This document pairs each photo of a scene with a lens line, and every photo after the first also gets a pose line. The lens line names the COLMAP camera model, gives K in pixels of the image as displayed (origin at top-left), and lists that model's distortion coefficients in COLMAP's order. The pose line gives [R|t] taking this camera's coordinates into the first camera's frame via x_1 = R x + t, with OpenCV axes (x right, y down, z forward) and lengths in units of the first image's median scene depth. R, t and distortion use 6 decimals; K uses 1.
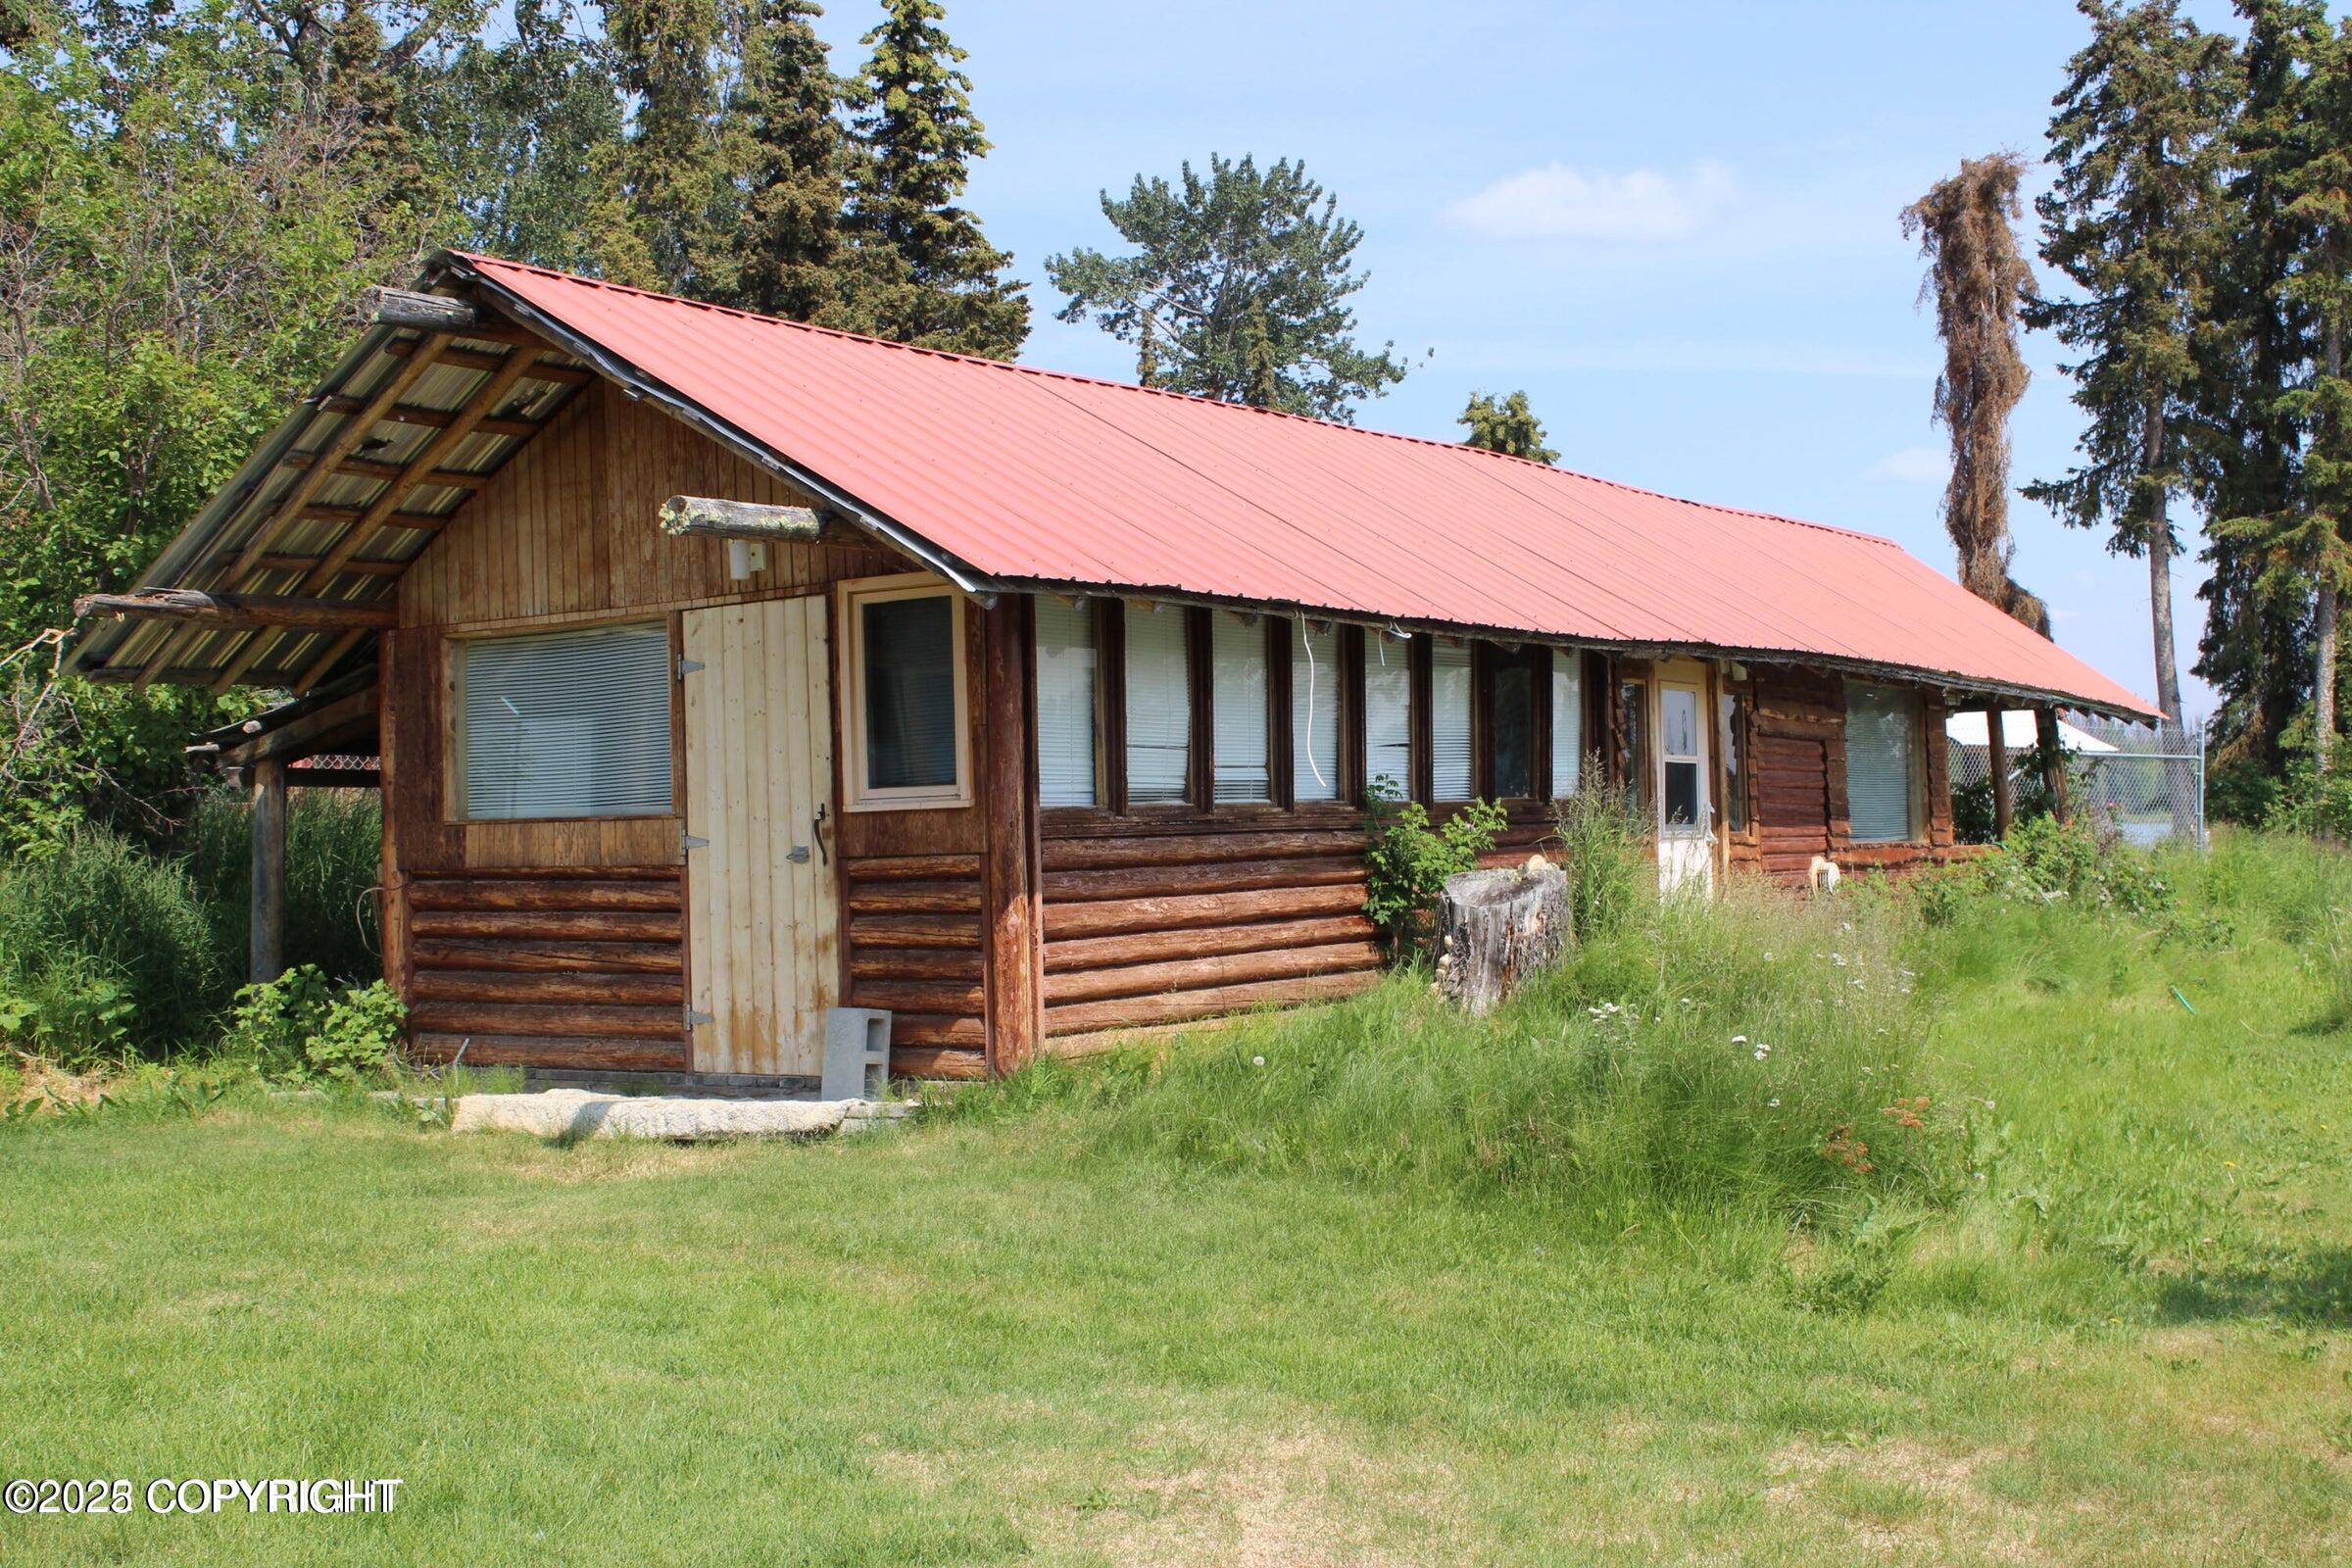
lens RADIAL K [[2743.7, 0, 1180.4], [0, 2743.7, 793.2], [0, 0, 1]] dist [-0.063016, 0.000000]
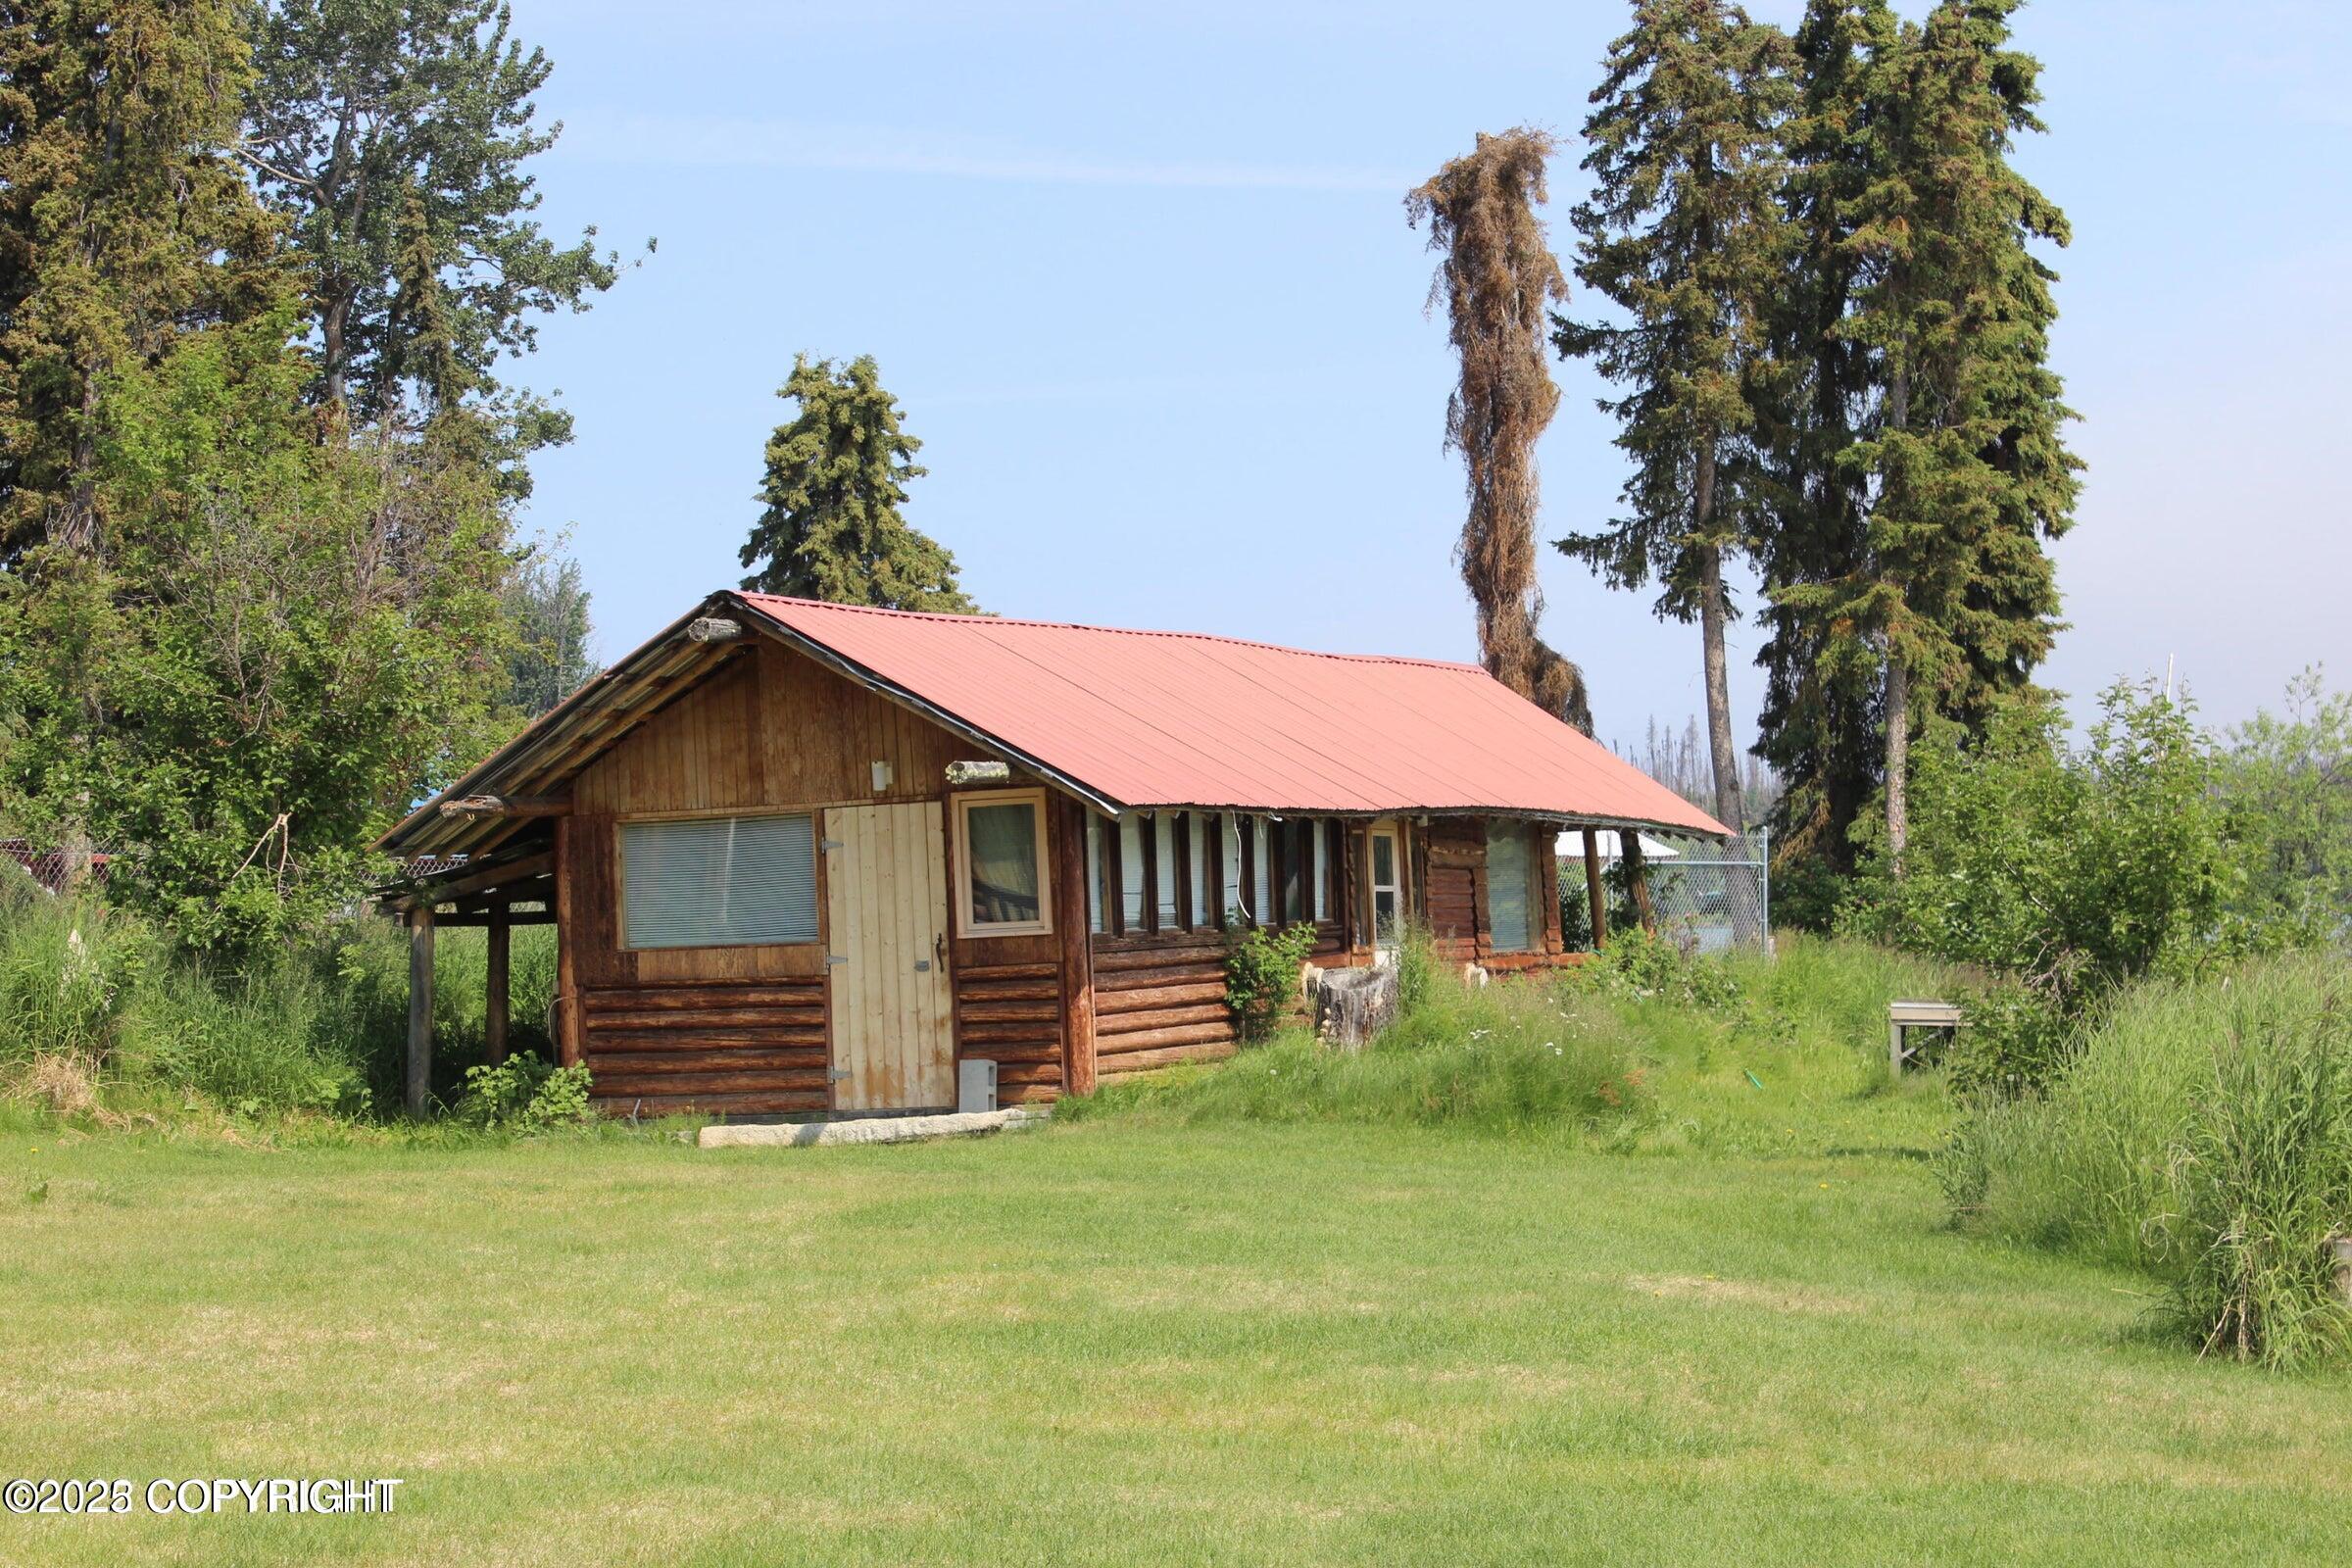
lens RADIAL K [[4557.3, 0, 1173.2], [0, 4557.3, 782.5], [0, 0, 1]] dist [-0.066267, 0.000000]
pose [[0.973308, -0.008829, 0.229334, -0.240337], [0.014650, 0.999612, -0.023695, -0.007540], [-0.229036, 0.026423, 0.973059, -0.634213]]
